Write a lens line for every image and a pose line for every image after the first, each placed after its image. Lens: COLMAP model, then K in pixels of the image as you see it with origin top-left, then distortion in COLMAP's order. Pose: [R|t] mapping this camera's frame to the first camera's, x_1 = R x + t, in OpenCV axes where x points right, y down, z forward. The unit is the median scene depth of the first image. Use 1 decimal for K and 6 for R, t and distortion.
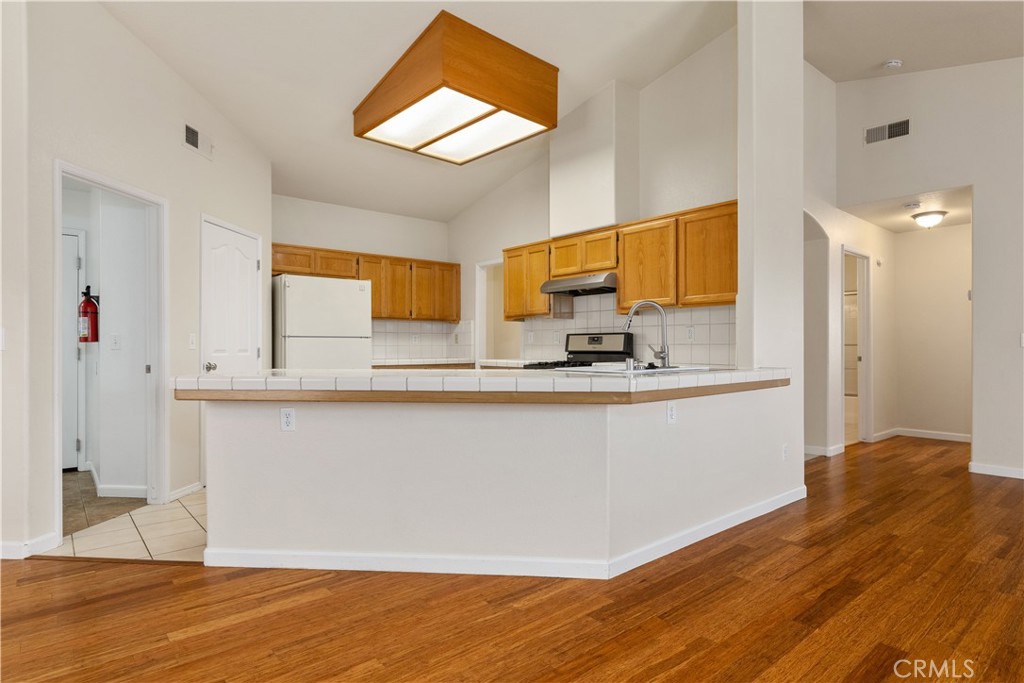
lens RADIAL K [[586.7, 0, 512.0], [0, 586.7, 341.5], [0, 0, 1]] dist [0.001155, -0.001019]
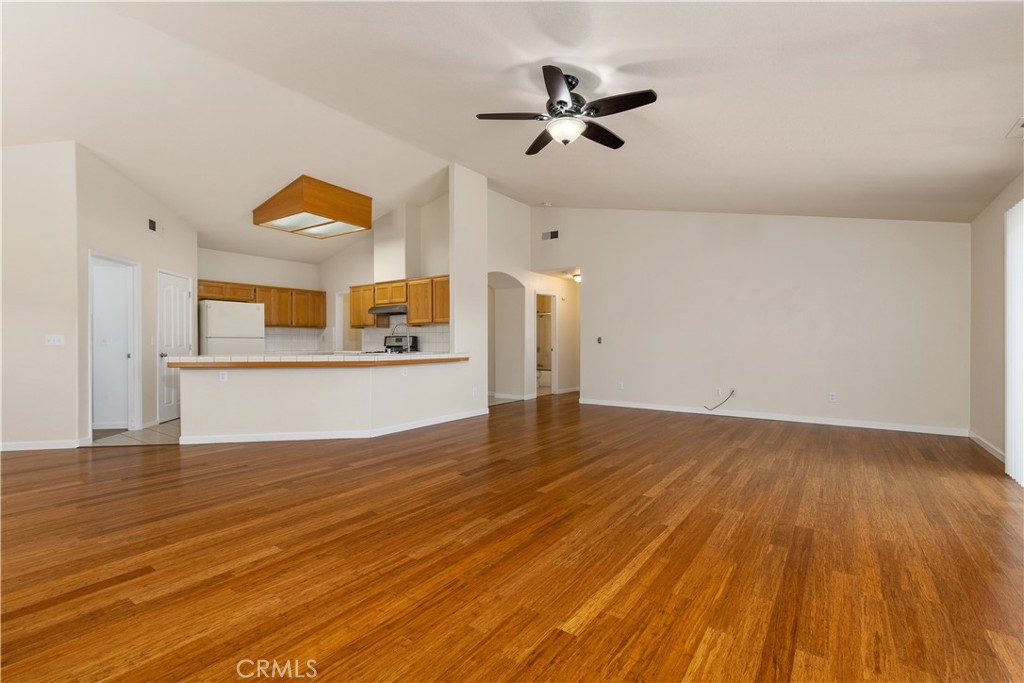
lens RADIAL K [[462.5, 0, 510.7], [0, 462.5, 346.3], [0, 0, 1]] dist [0.001960, -0.000062]
pose [[0.968384, -0.001142, 0.249461, 0.116090], [-0.002624, 0.999888, 0.014764, -0.004708], [-0.249450, -0.014952, 0.968272, -0.476249]]
